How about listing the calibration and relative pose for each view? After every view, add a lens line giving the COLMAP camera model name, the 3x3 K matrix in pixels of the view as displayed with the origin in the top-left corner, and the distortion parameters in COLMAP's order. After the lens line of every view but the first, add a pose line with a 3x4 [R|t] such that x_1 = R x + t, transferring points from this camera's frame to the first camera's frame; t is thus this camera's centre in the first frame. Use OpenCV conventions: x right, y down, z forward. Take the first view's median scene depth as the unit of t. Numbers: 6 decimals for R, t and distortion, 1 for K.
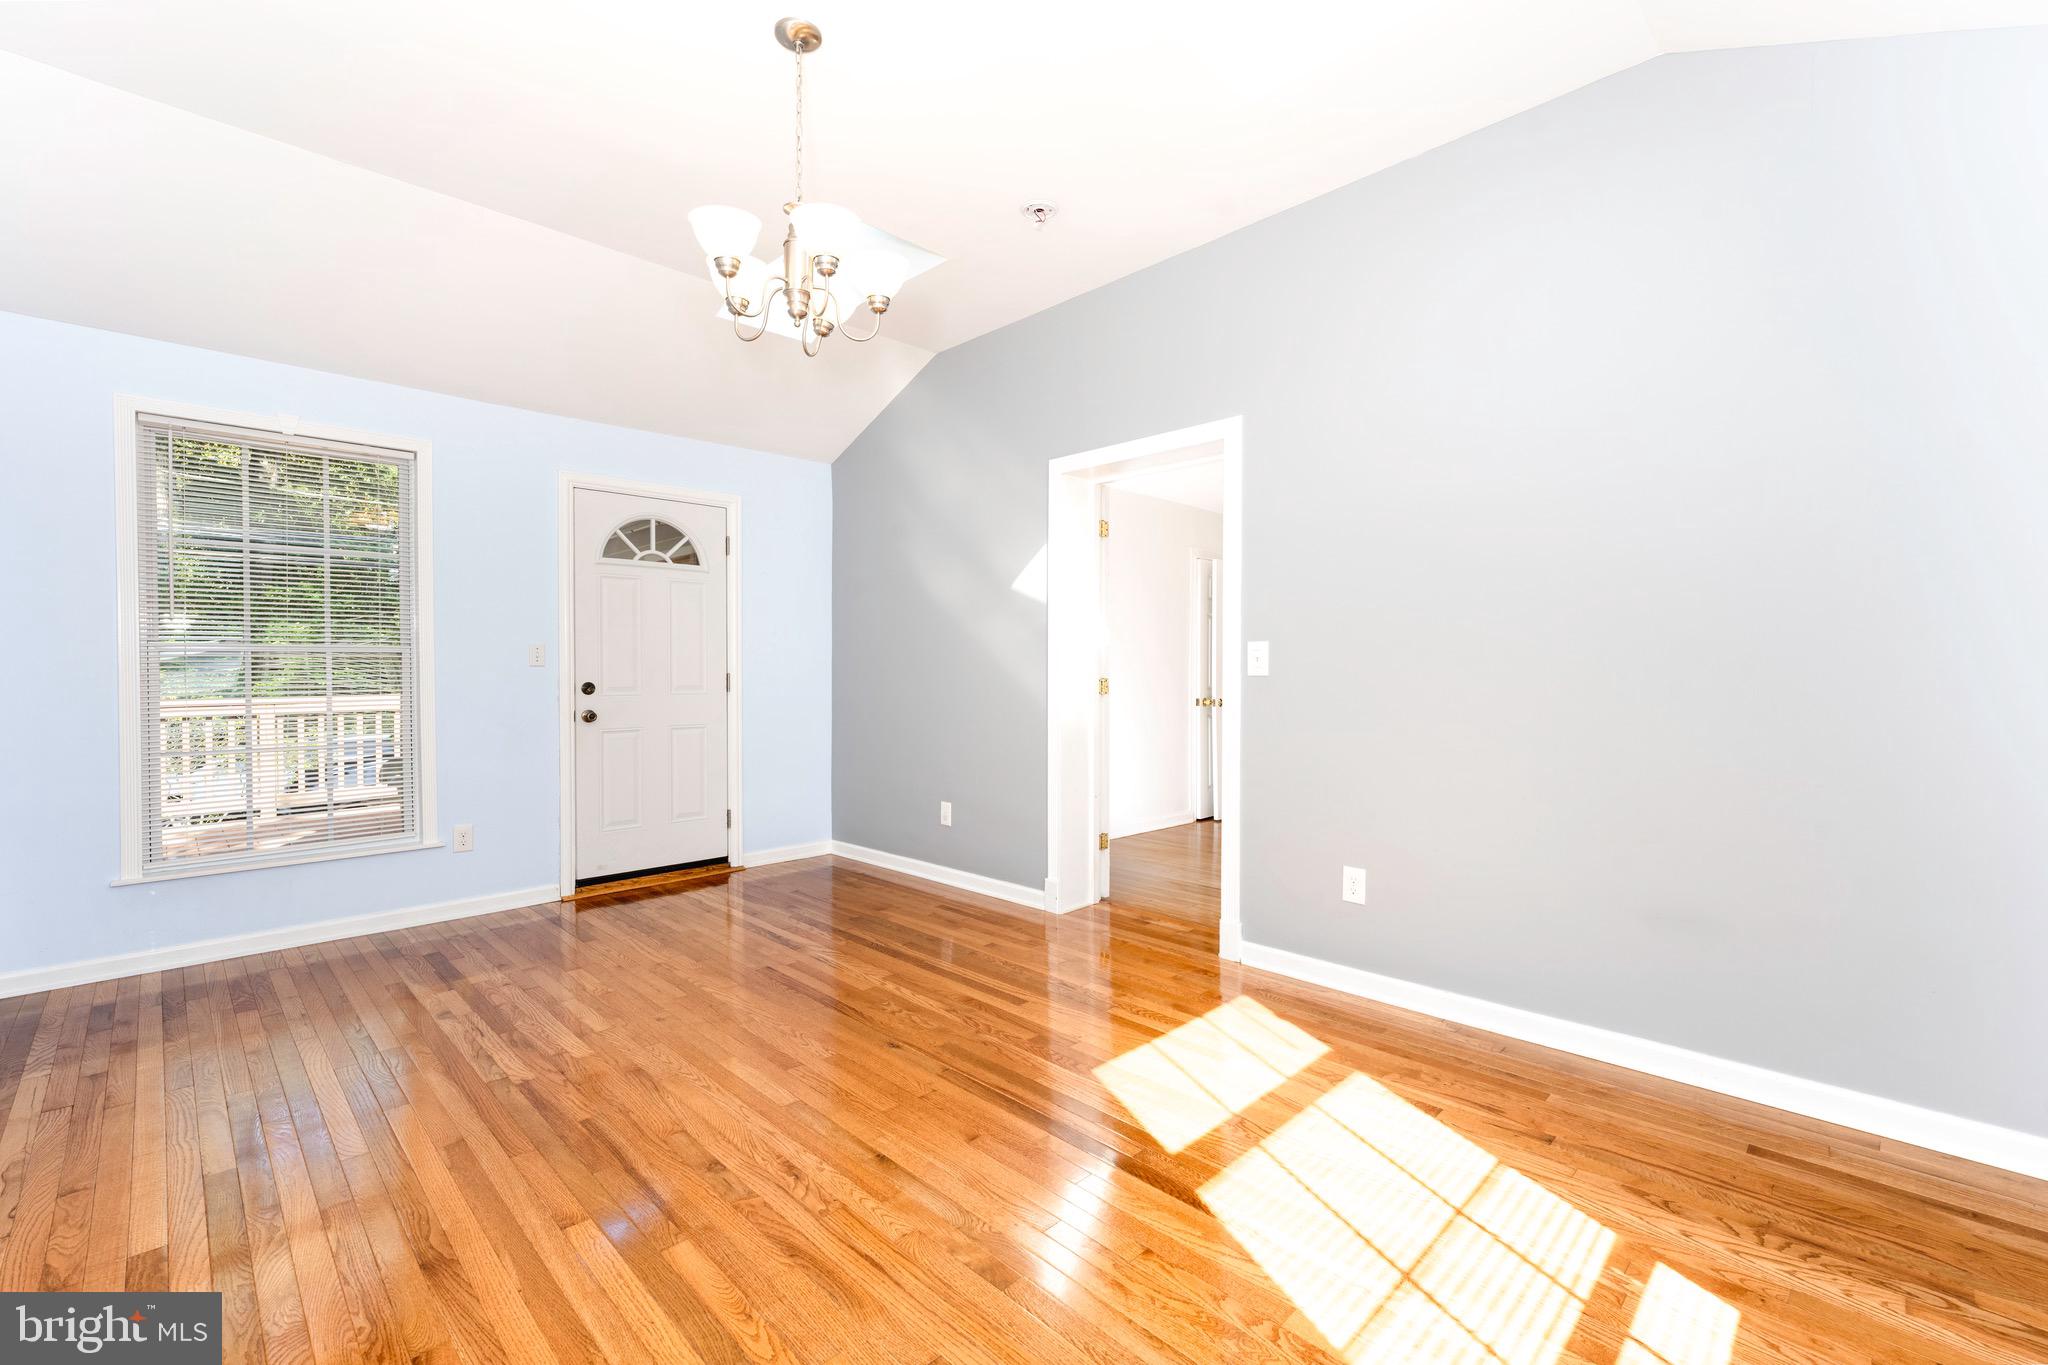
lens RADIAL K [[880.6, 0, 1024.0], [0, 880.6, 682.5], [0, 0, 1]] dist [-0.001290, -0.000041]
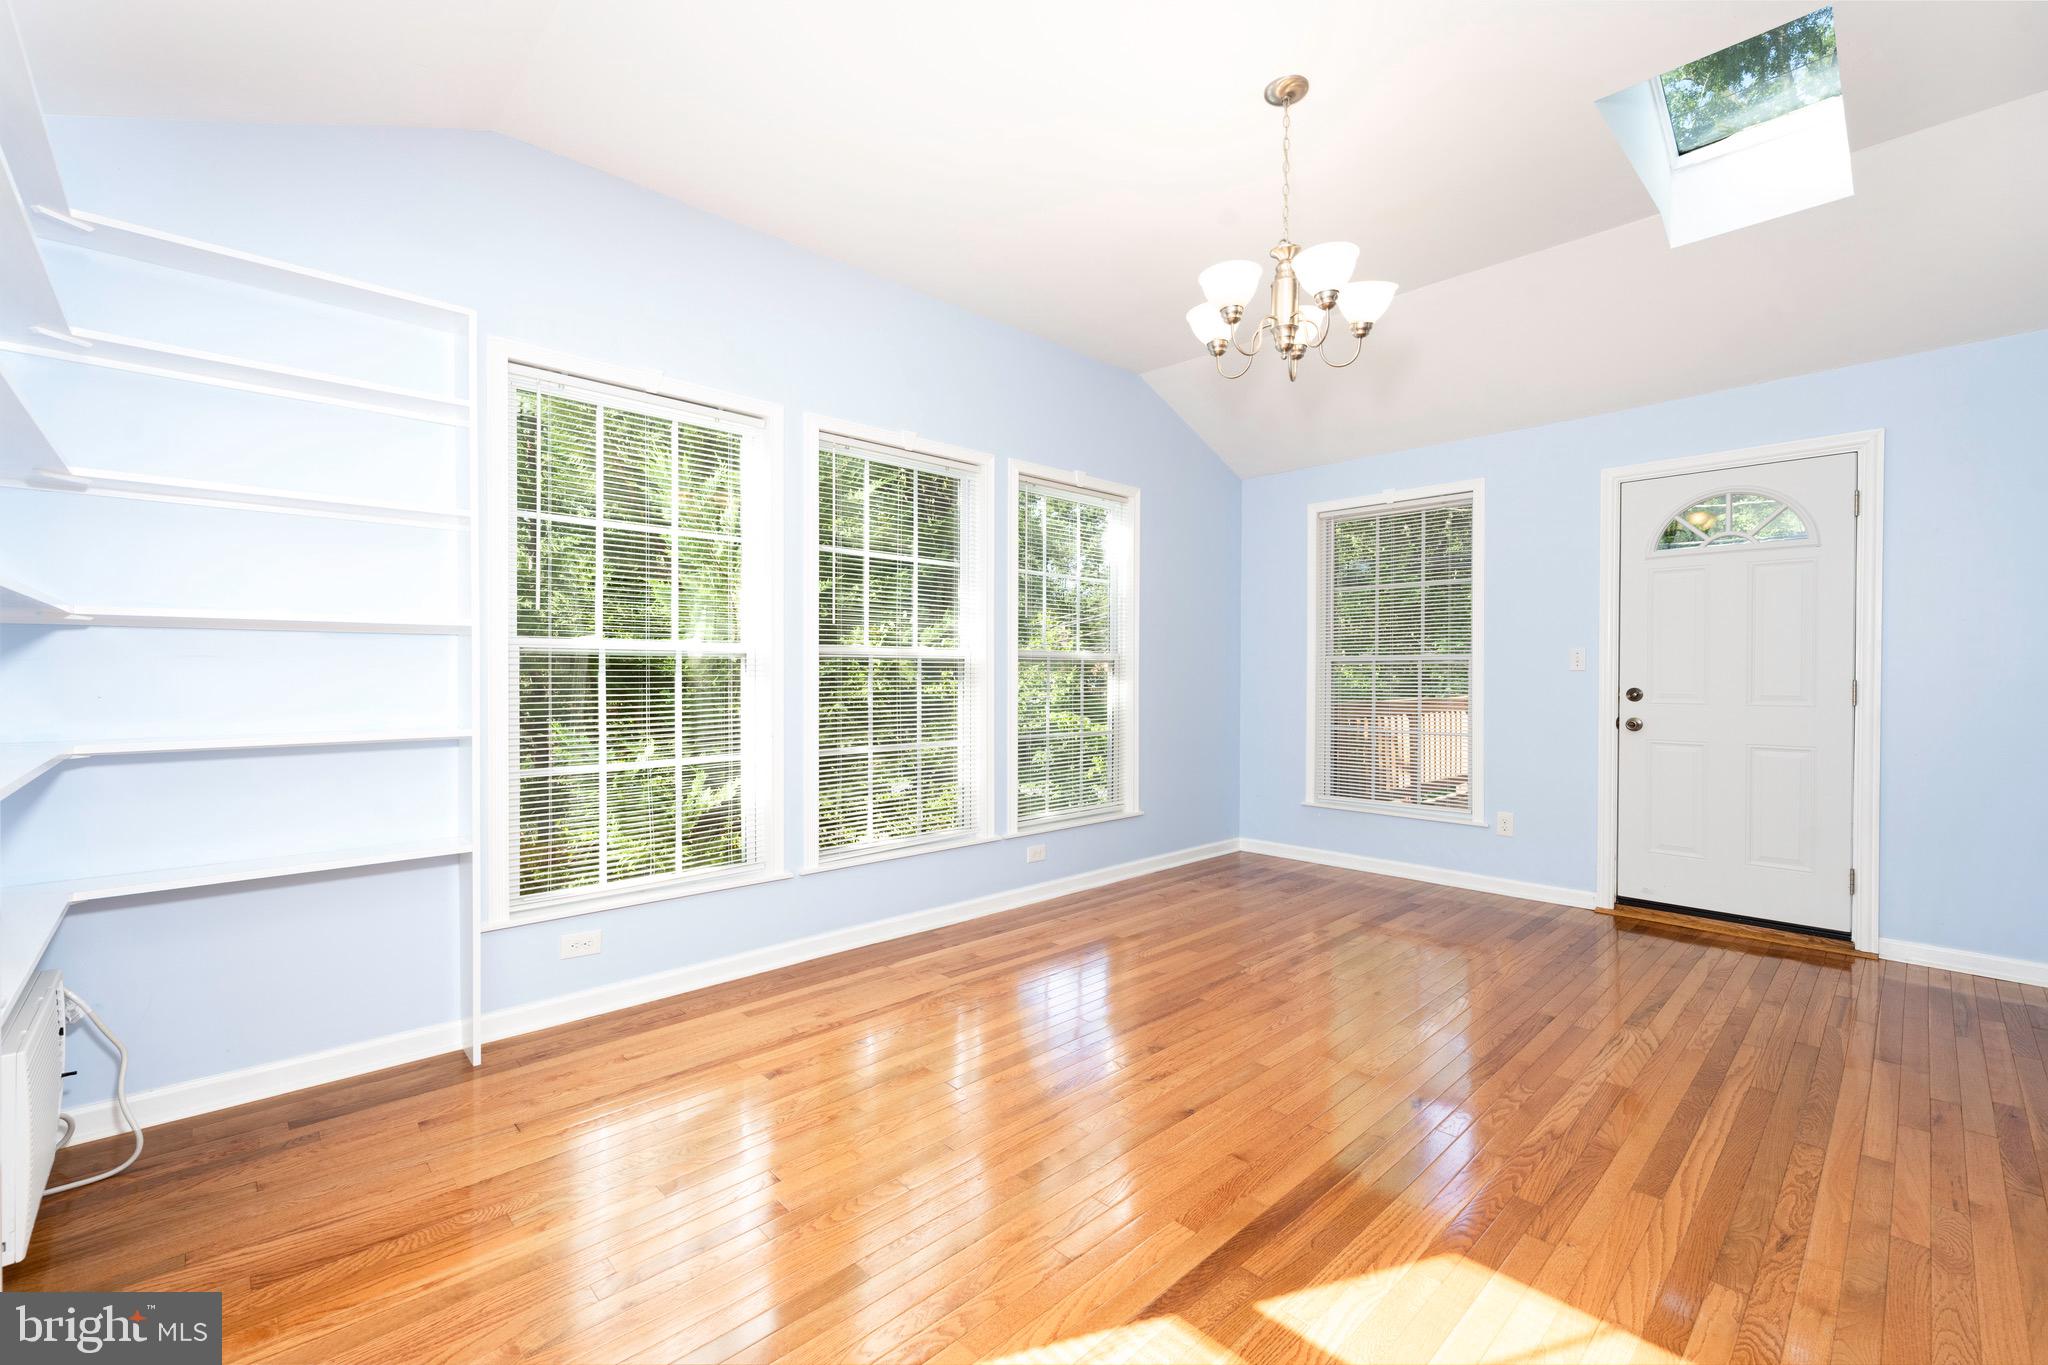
lens RADIAL K [[856.7, 0, 1024.0], [0, 856.7, 682.5], [0, 0, 1]] dist [-0.000299, 0.000080]
pose [[-0.021780, 0.011523, -0.999696, 0.532037], [-0.015836, 0.999804, 0.011870, -0.008719], [0.999637, 0.016089, -0.021593, 0.464607]]
